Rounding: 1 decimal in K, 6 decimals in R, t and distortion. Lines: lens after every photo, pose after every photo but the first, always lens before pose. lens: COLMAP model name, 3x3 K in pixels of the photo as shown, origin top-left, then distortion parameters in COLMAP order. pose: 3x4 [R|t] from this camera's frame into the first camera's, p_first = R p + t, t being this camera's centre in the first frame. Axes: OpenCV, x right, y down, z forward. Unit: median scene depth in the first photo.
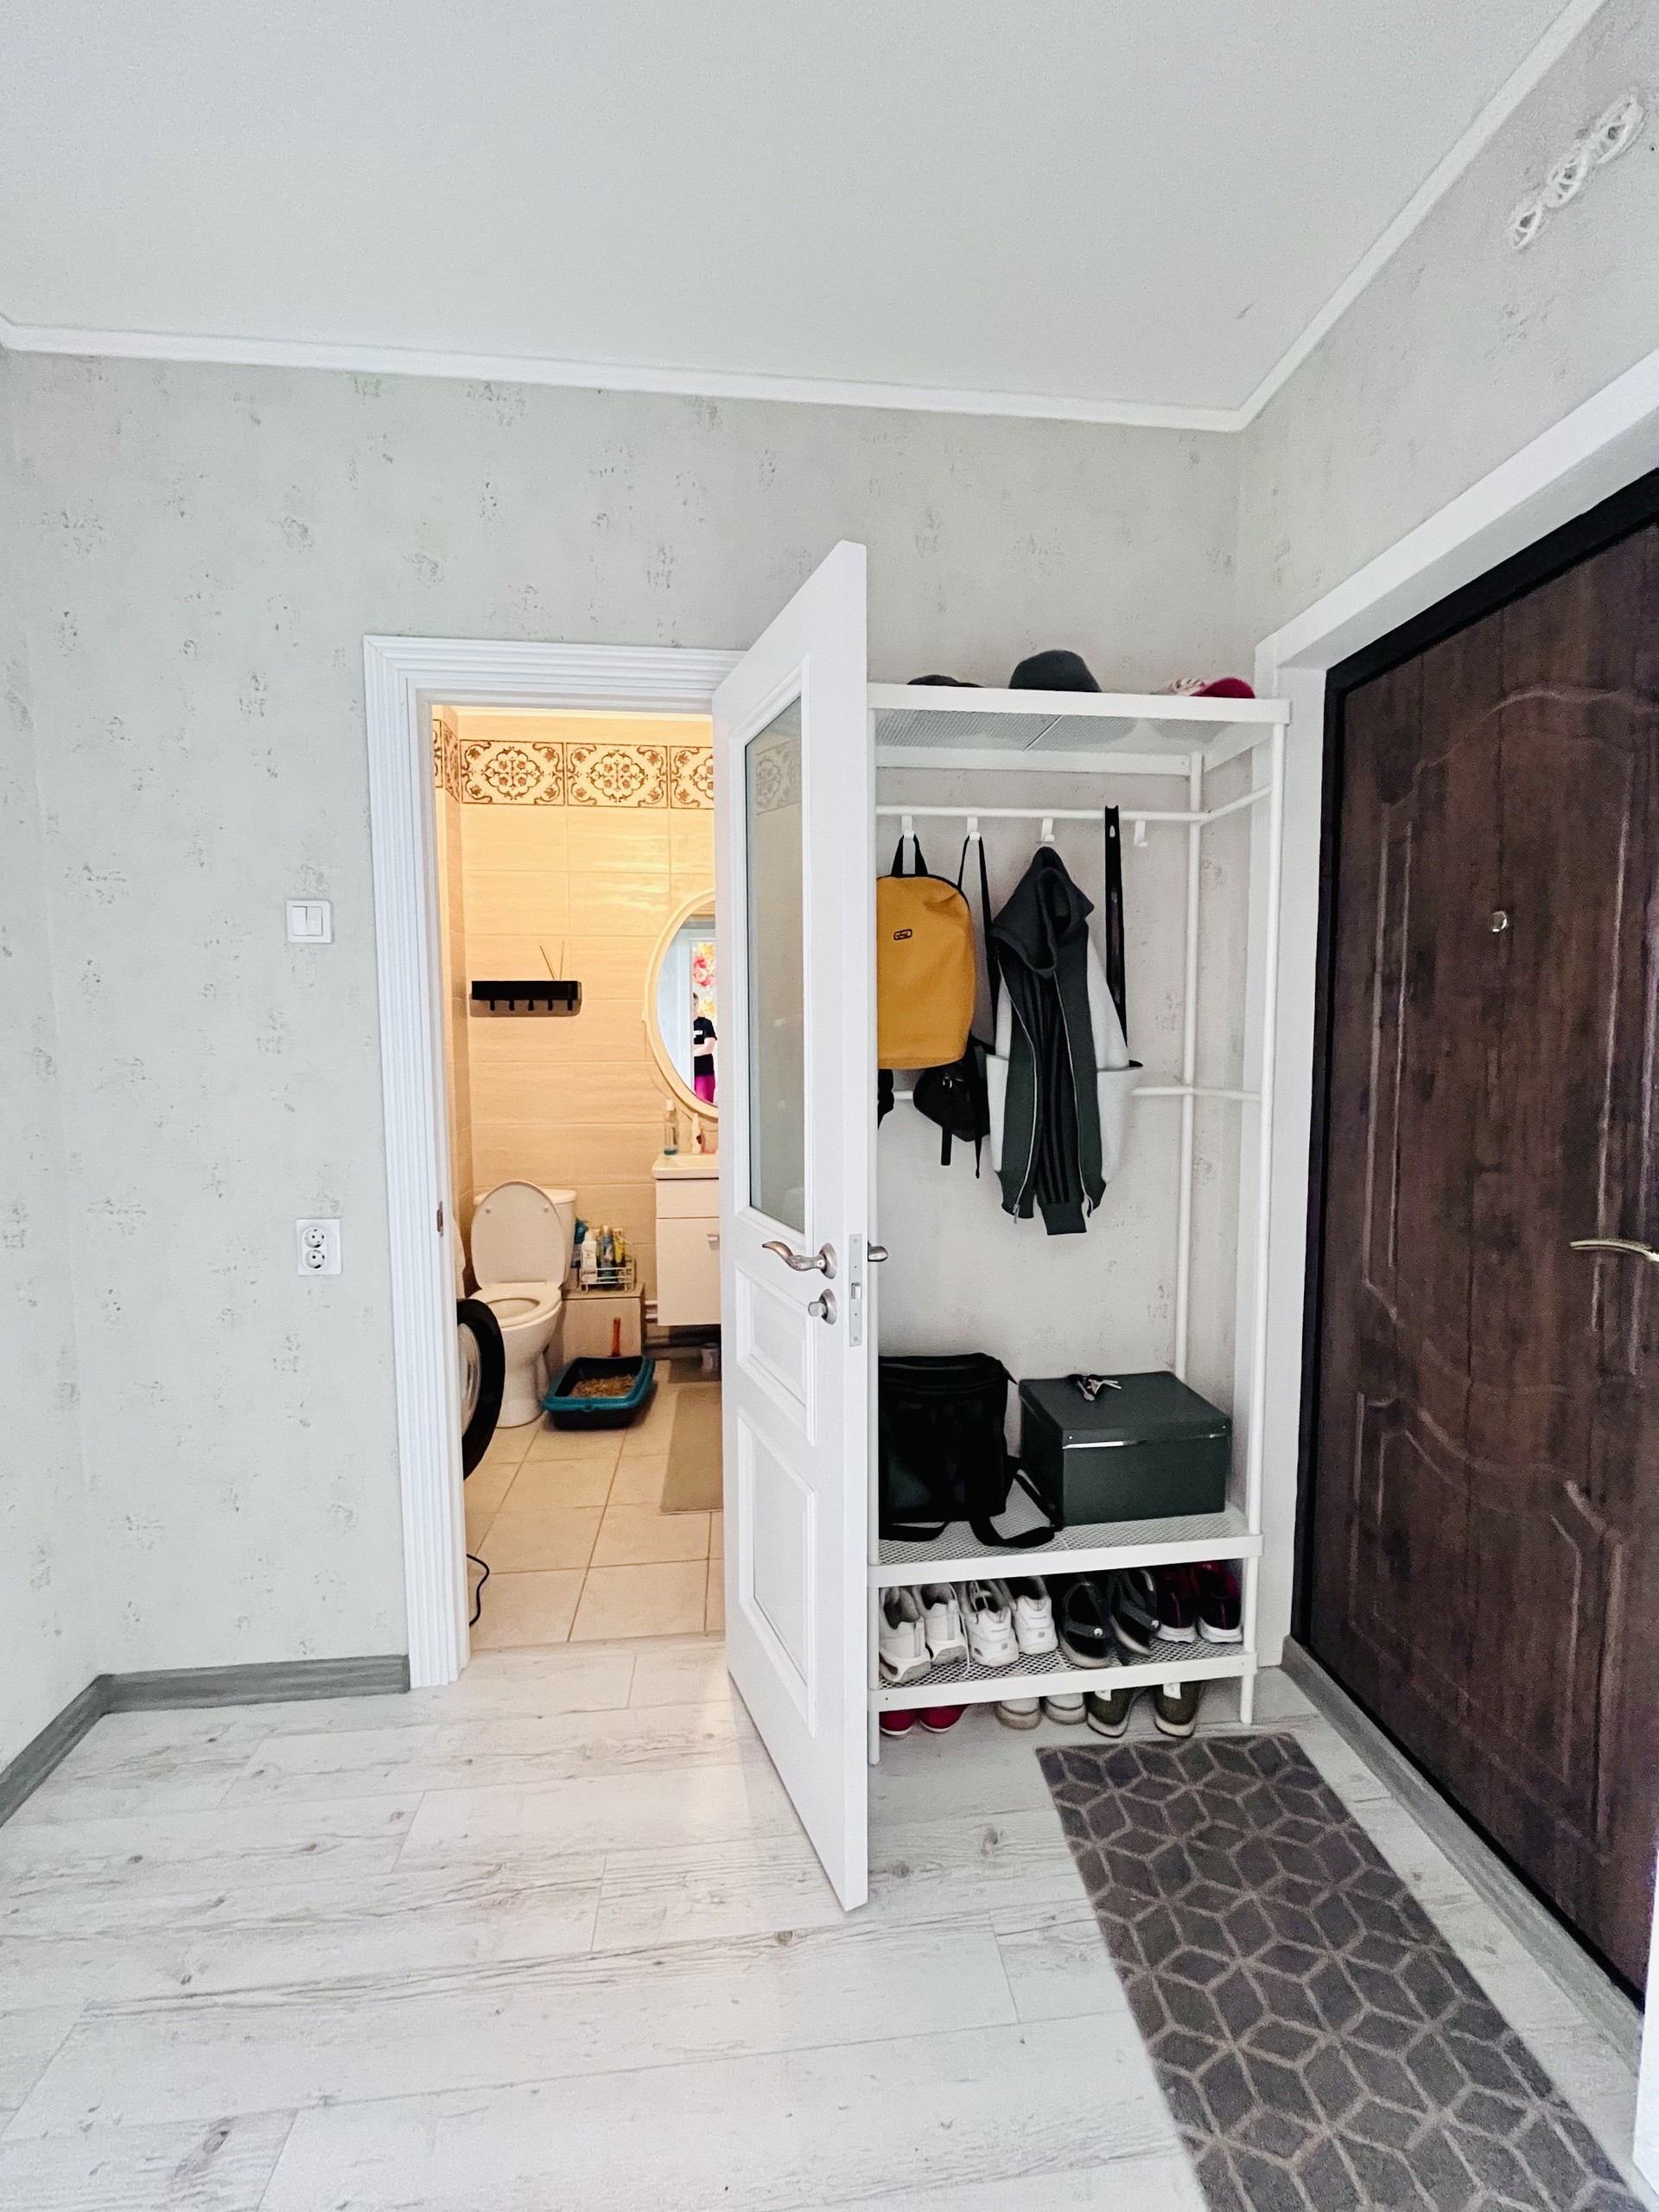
lens RADIAL K [[895.9, 0, 820.9], [0, 895.9, 1113.9], [0, 0, 1]] dist [0.001470, 0.000011]
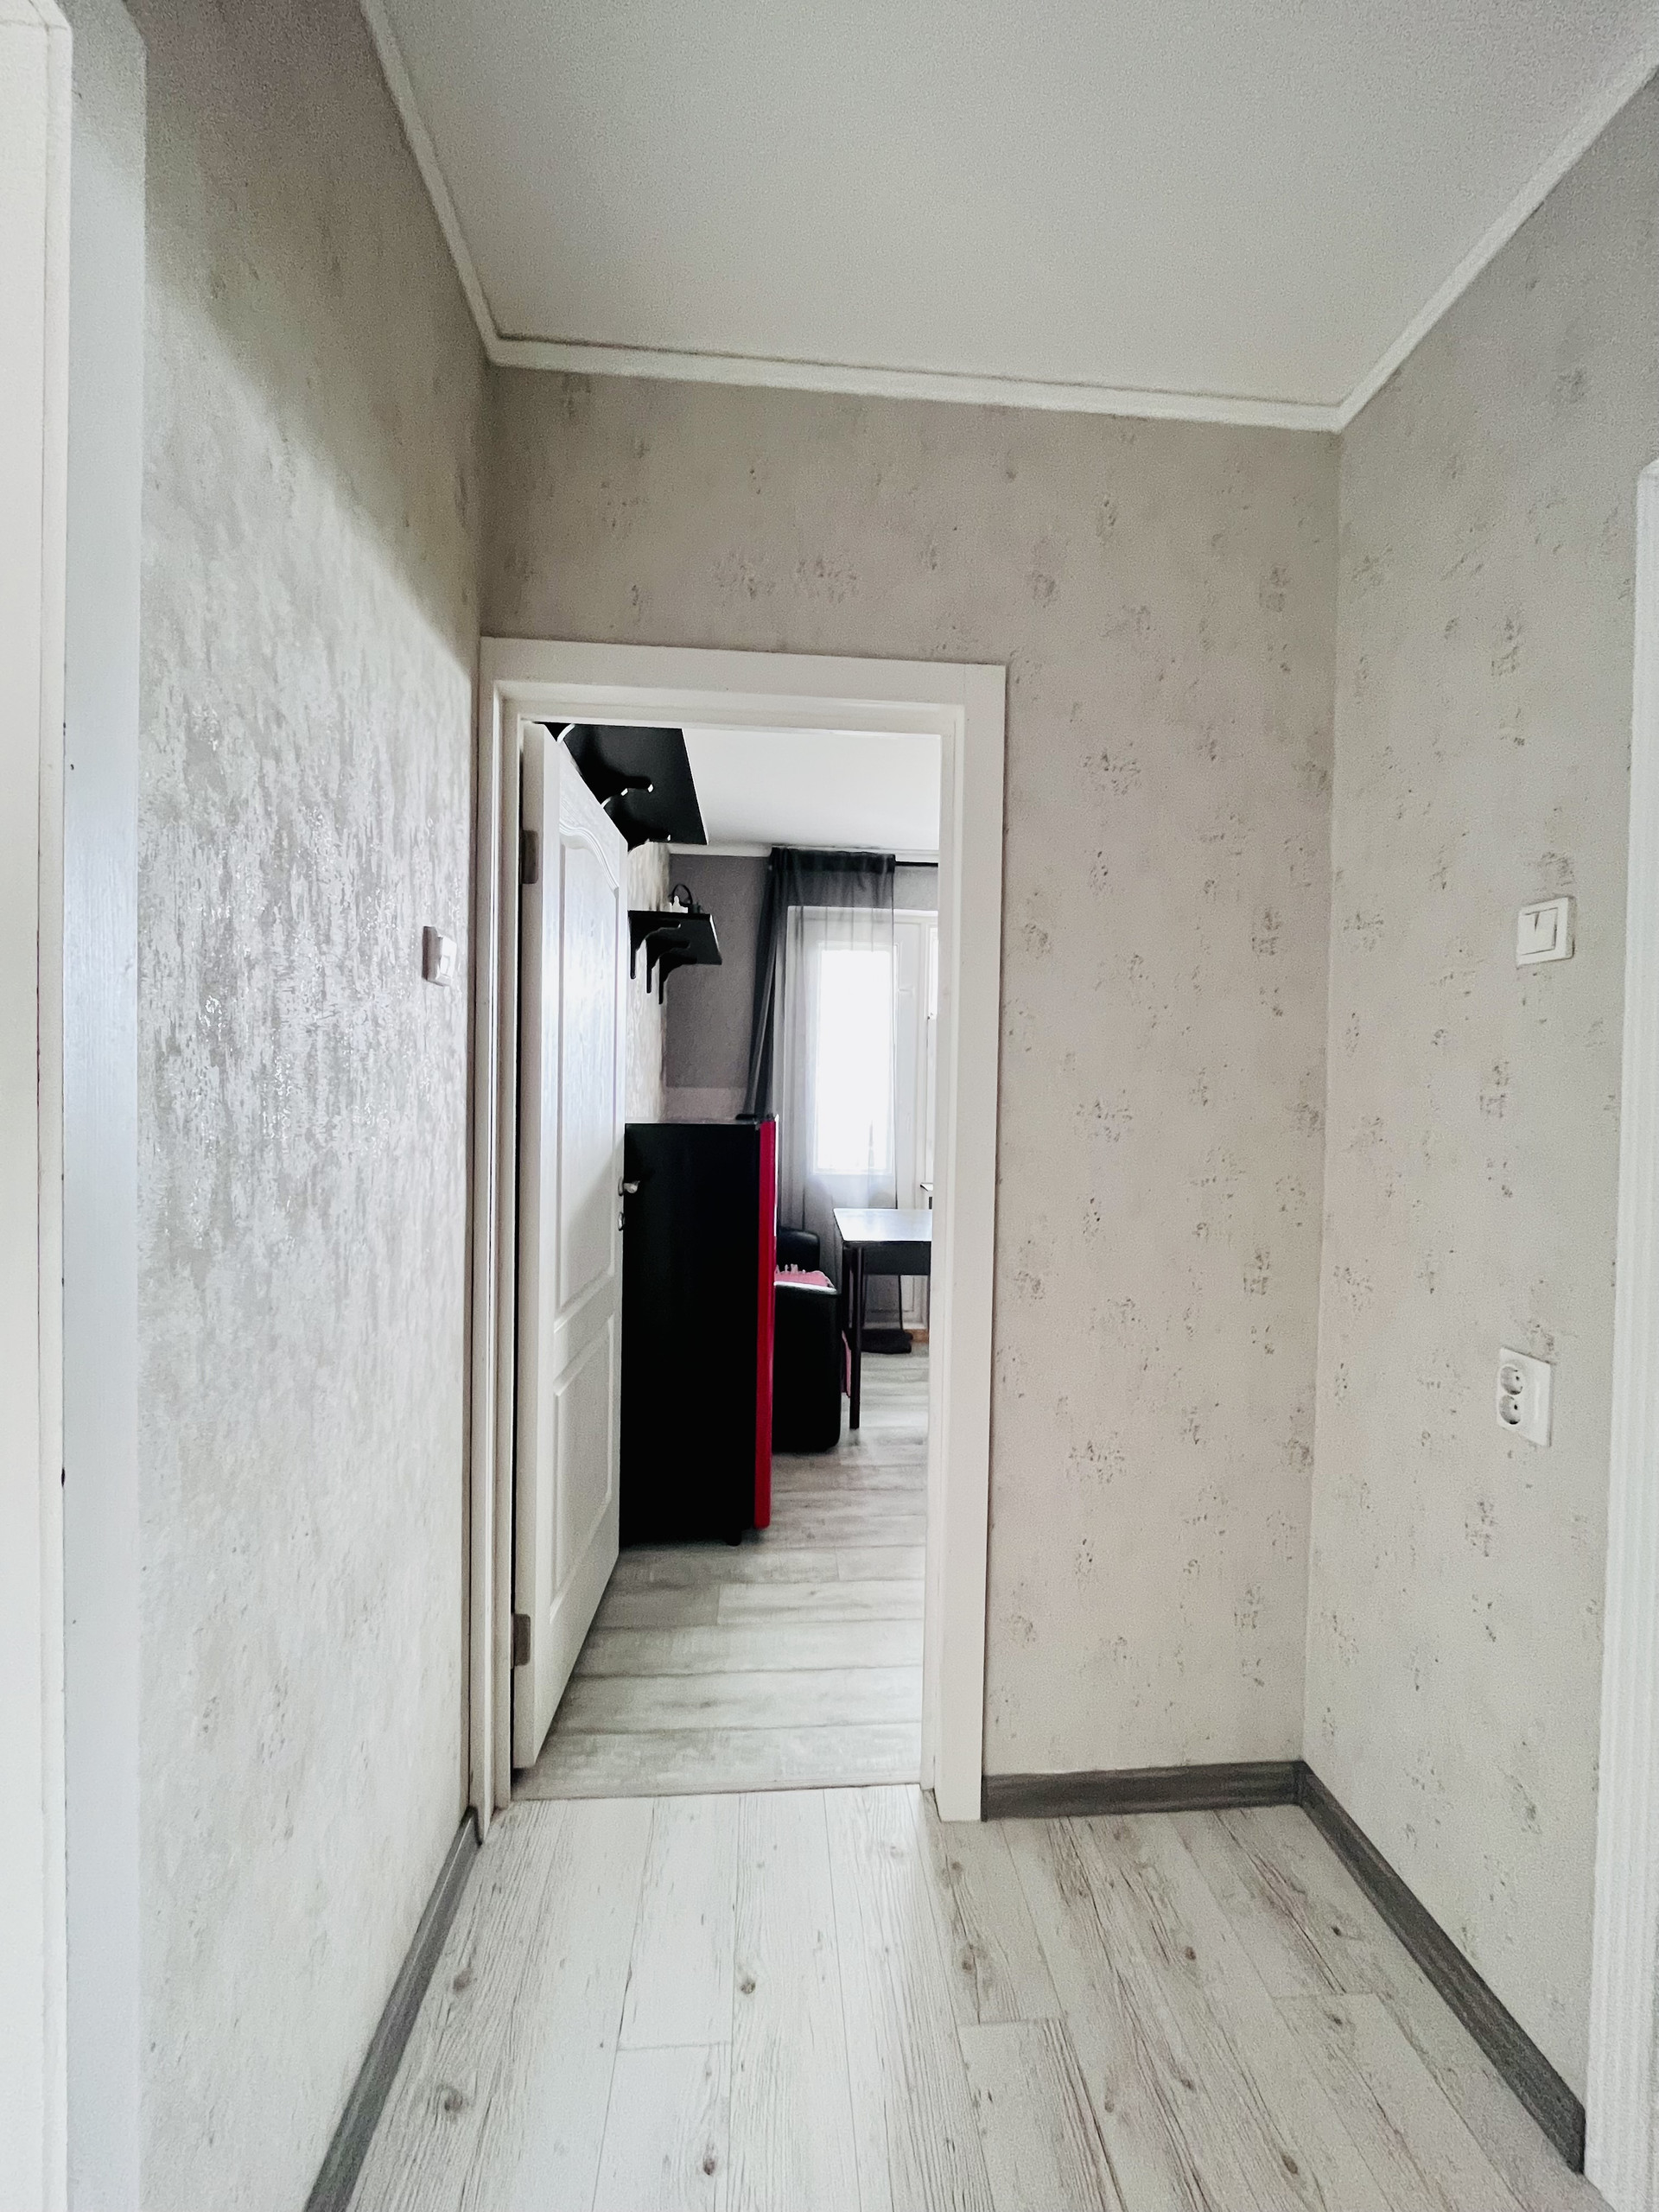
lens RADIAL K [[895.9, 0, 820.9], [0, 895.9, 1113.9], [0, 0, 1]] dist [0.001470, 0.000011]
pose [[-0.003469, 0.030048, -0.999542, 0.138631], [-0.109983, 0.993473, 0.030248, -0.031648], [0.993927, 0.110037, -0.000141, 0.452405]]
